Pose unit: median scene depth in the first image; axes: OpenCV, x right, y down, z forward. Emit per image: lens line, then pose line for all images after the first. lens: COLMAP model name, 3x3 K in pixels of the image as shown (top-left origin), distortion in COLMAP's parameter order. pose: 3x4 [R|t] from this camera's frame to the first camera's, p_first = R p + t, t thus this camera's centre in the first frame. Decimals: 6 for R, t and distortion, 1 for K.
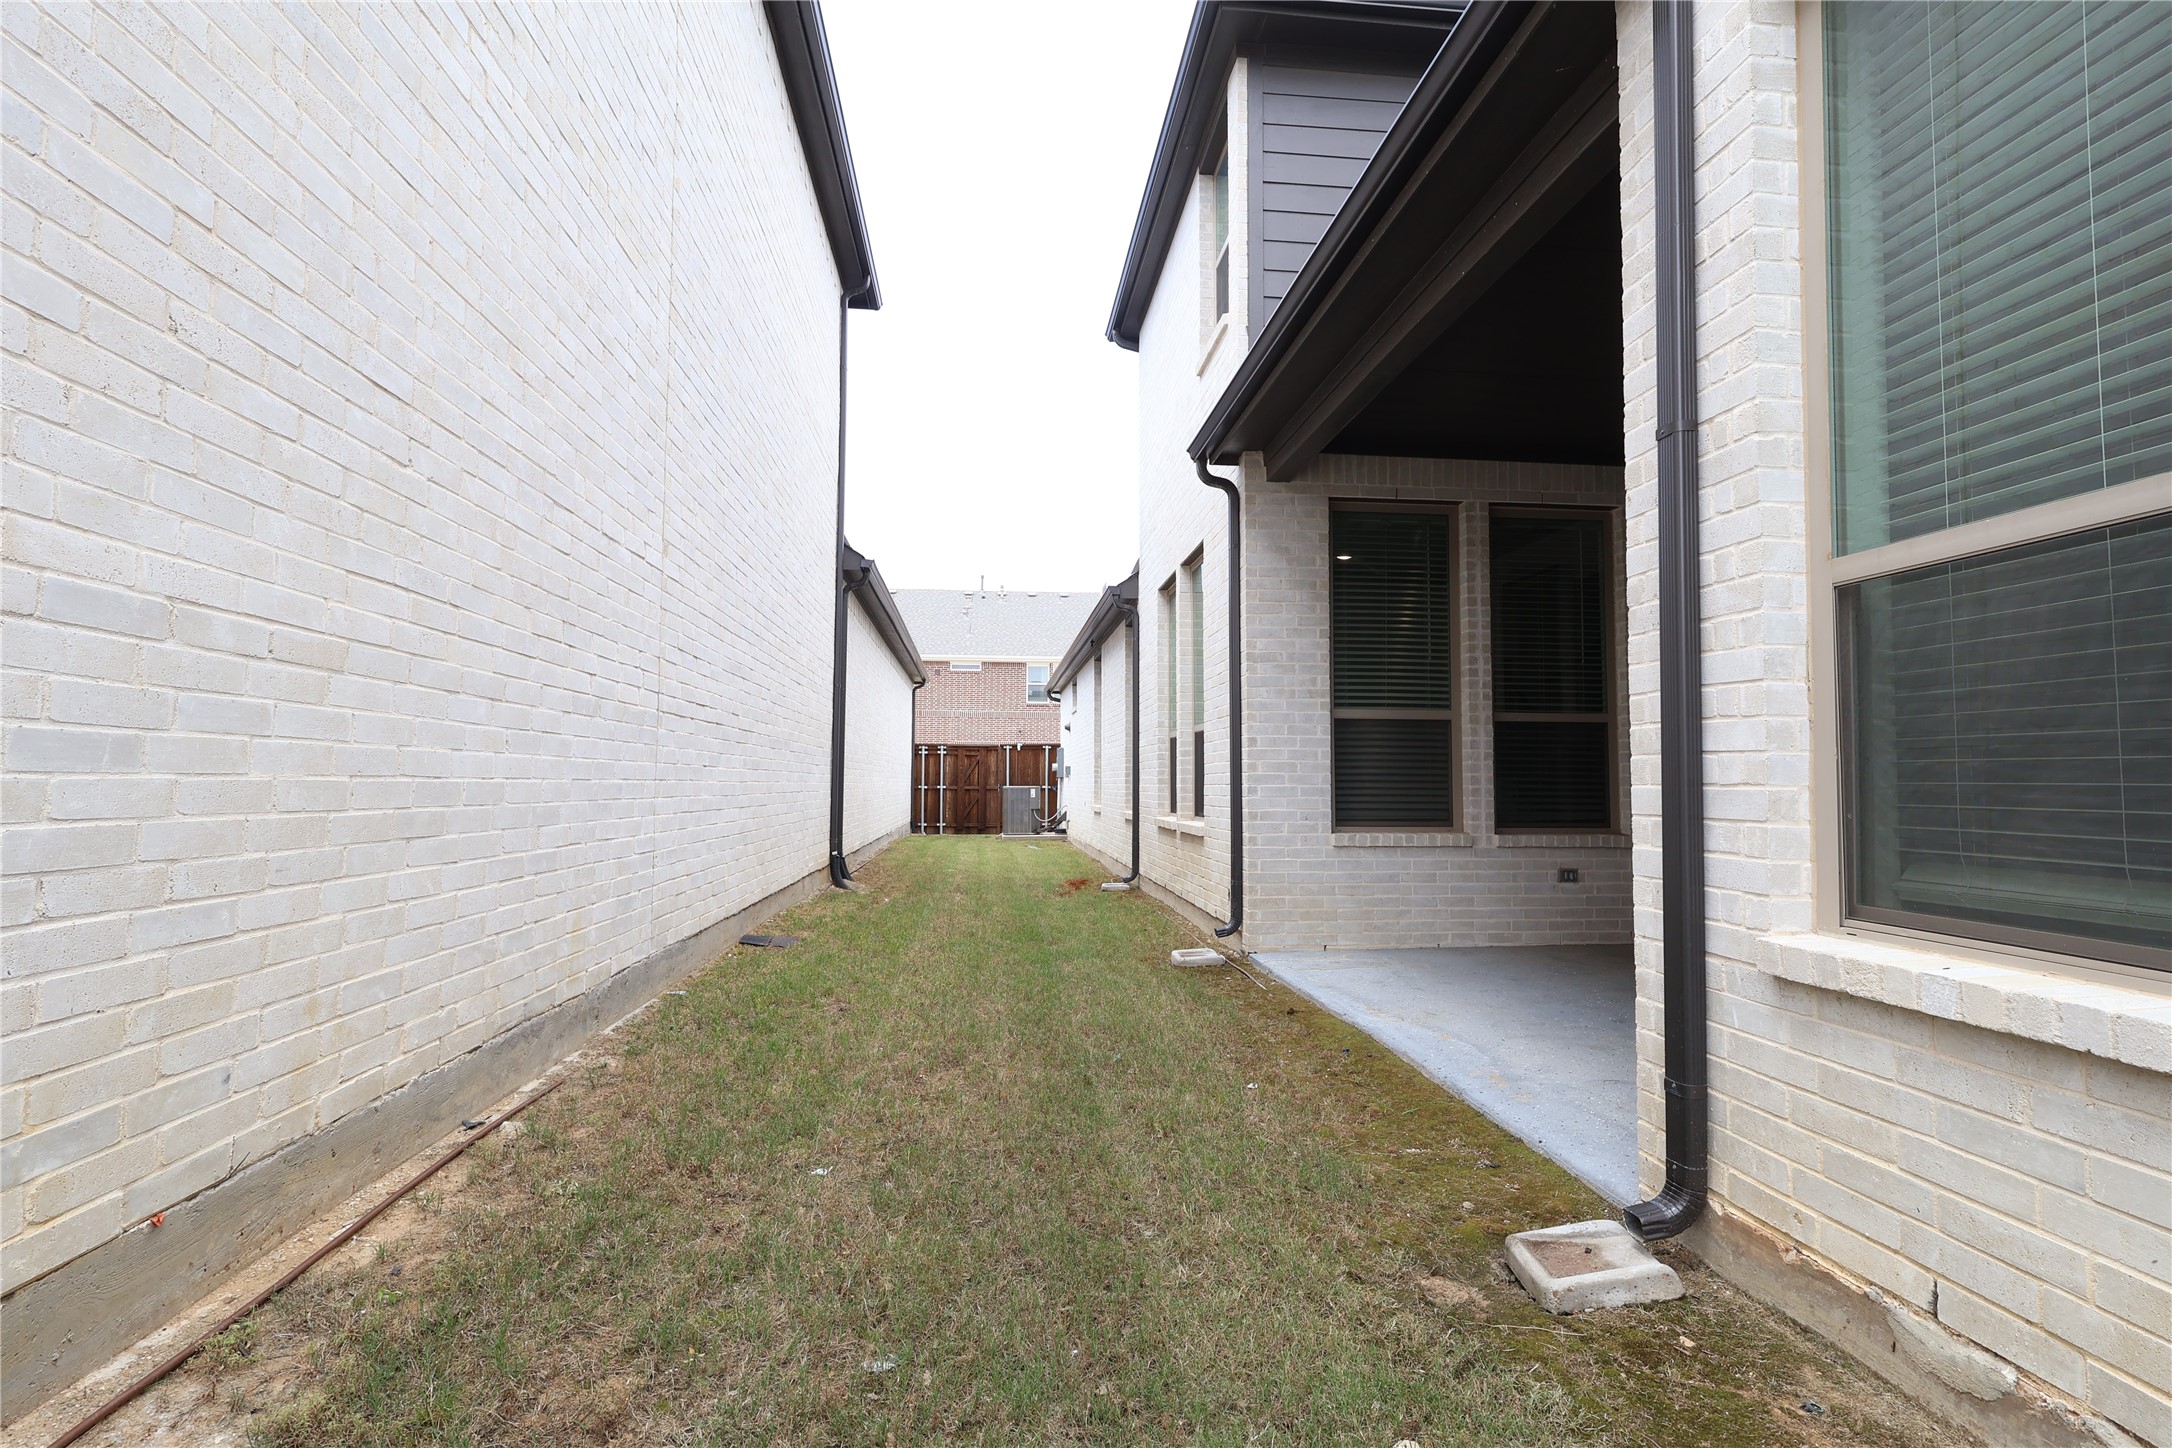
lens RADIAL K [[1007.9, 0, 1085.6], [0, 1007.9, 730.0], [0, 0, 1]] dist [0.001240, 0.001773]
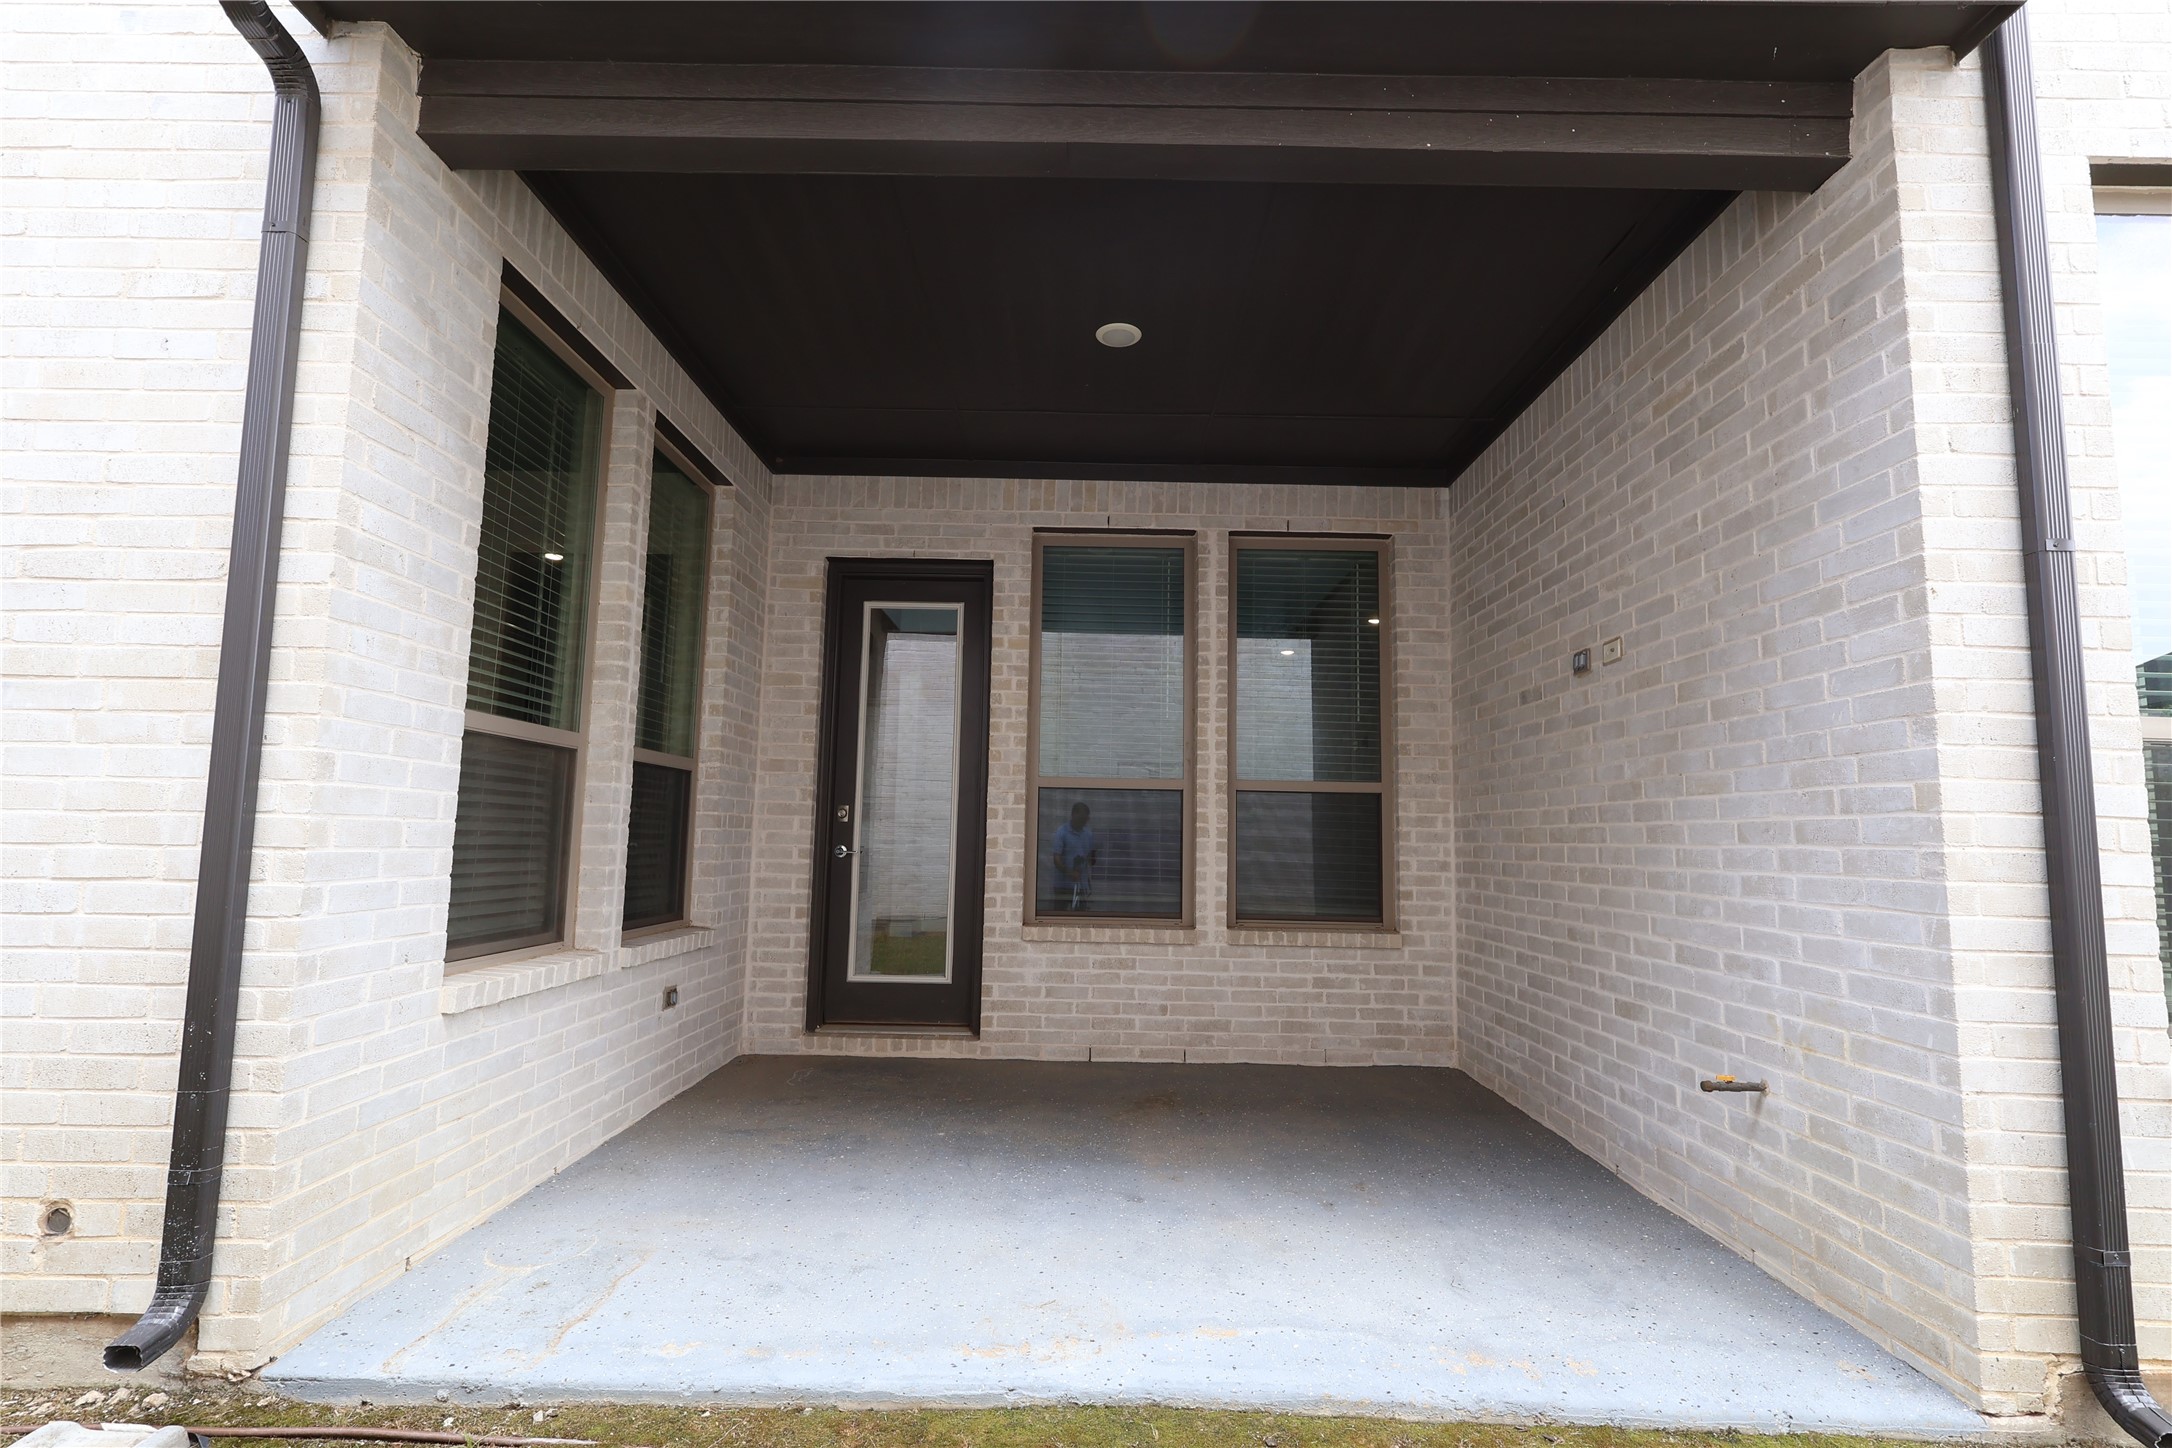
lens RADIAL K [[1007.9, 0, 1081.5], [0, 1007.9, 728.5], [0, 0, 1]] dist [0.001240, 0.001773]
pose [[0.117841, 0.106037, 0.987355, -0.168694], [-0.067954, 0.992813, -0.098512, 0.015448], [-0.990705, -0.055486, 0.124199, 0.672437]]
